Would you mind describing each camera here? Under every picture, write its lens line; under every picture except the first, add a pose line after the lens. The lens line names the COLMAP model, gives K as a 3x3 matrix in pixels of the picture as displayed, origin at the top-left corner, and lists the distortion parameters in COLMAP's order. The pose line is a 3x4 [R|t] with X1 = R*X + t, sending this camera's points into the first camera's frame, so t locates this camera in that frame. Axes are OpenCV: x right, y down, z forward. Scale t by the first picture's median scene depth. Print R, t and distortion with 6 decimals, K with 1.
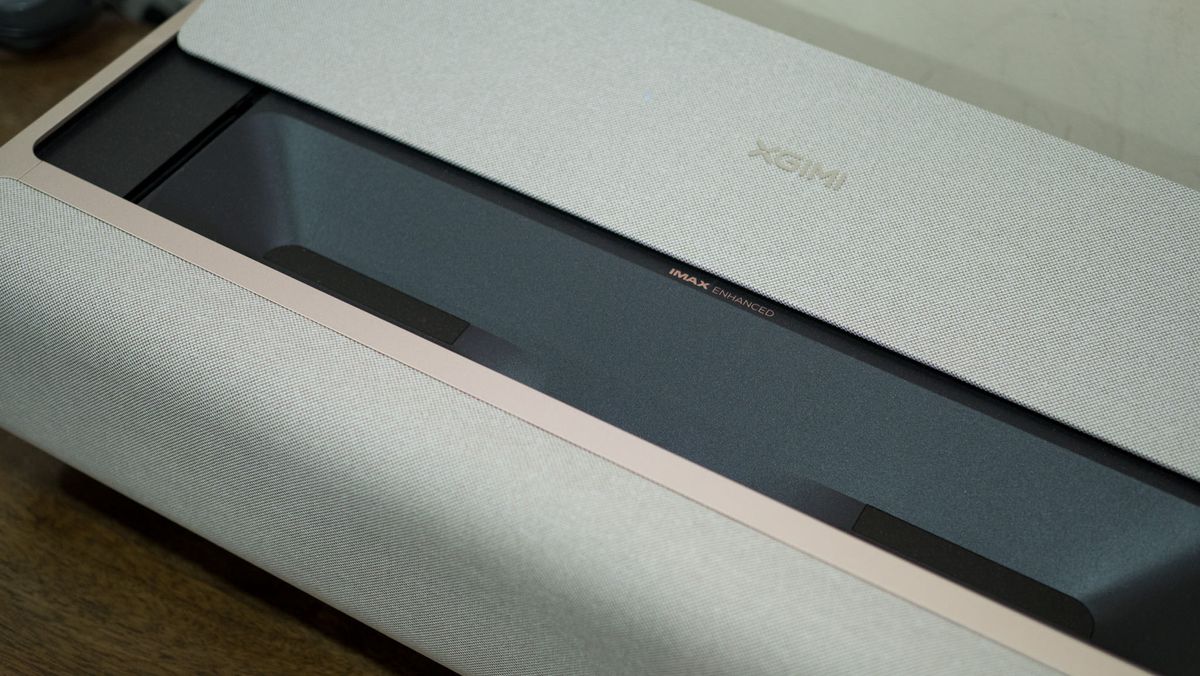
lens RADIAL K [[1709.9, 0, 599.0], [0, 1709.9, 336.0], [0, 0, 1]] dist [-0.081208, 0.000000]
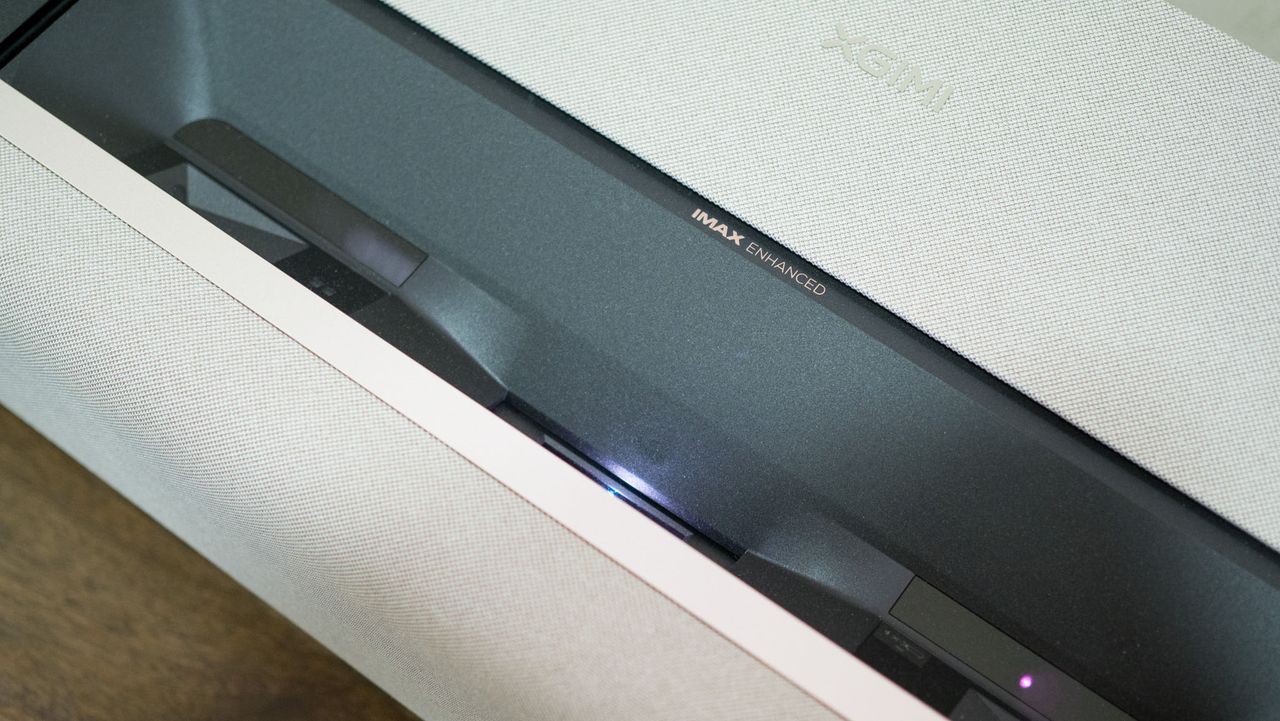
lens RADIAL K [[1823.9, 0, 641.7], [0, 1823.9, 362.6], [0, 0, 1]] dist [-0.081208, 0.000000]
pose [[0.992330, 0.082207, -0.092319, 0.096892], [-0.054616, 0.961546, 0.269158, -0.185241], [0.110896, -0.262052, 0.958661, 0.230594]]
